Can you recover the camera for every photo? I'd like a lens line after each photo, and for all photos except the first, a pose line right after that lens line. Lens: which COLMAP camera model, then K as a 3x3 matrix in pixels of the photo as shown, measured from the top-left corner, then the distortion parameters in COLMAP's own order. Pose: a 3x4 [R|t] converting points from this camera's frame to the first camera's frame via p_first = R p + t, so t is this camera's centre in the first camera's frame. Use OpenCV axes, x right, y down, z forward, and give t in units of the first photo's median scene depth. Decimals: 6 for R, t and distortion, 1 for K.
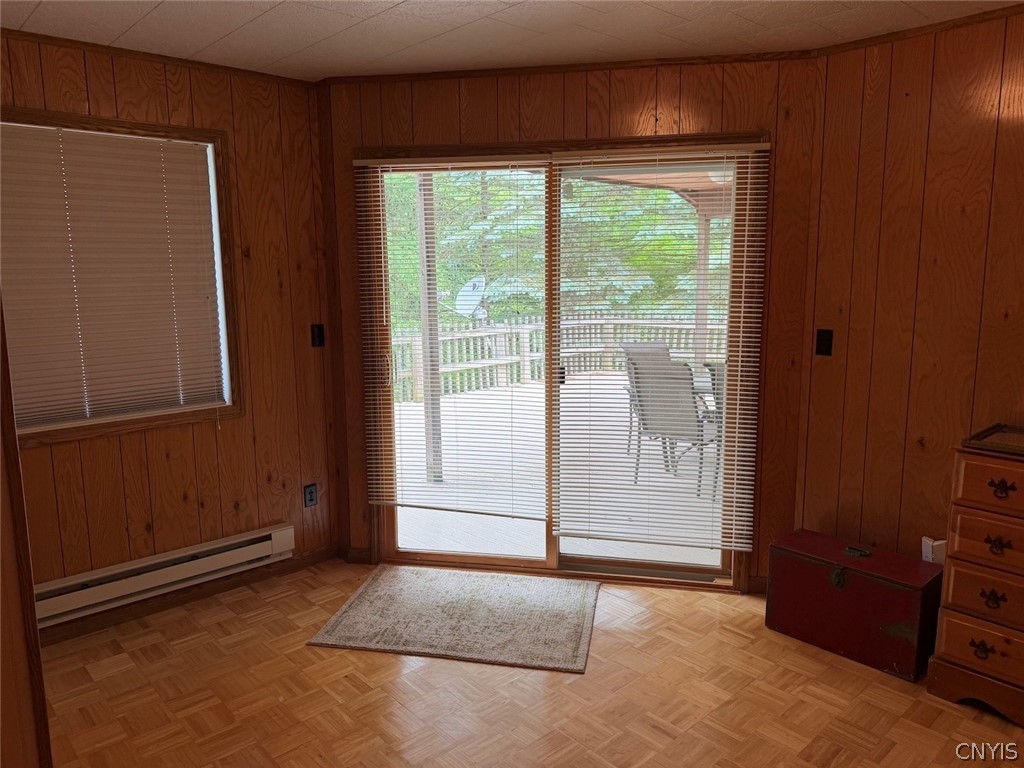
lens RADIAL K [[722.0, 0, 512.0], [0, 722.0, 384.0], [0, 0, 1]] dist [0.021361, -0.036880]
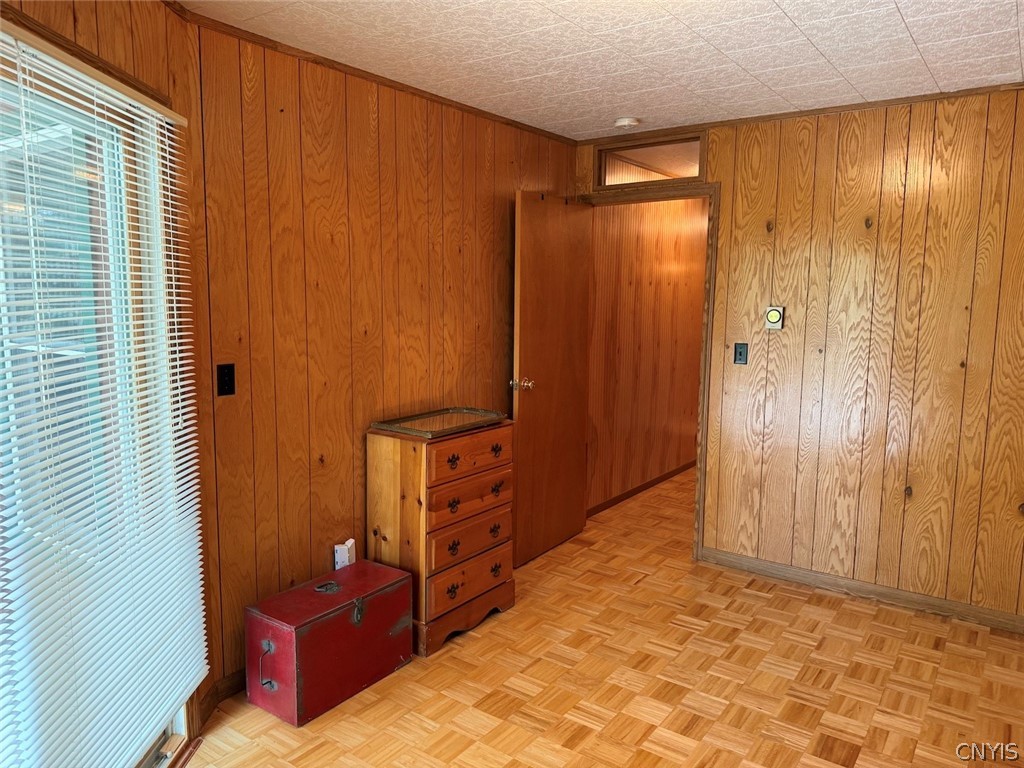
lens RADIAL K [[722.0, 0, 512.0], [0, 722.0, 384.0], [0, 0, 1]] dist [0.021361, -0.036880]
pose [[-0.216439, -0.115732, 0.969412, -0.437751], [0.148271, 0.977535, 0.149806, -0.127026], [-0.964971, 0.176159, -0.194417, 0.842094]]
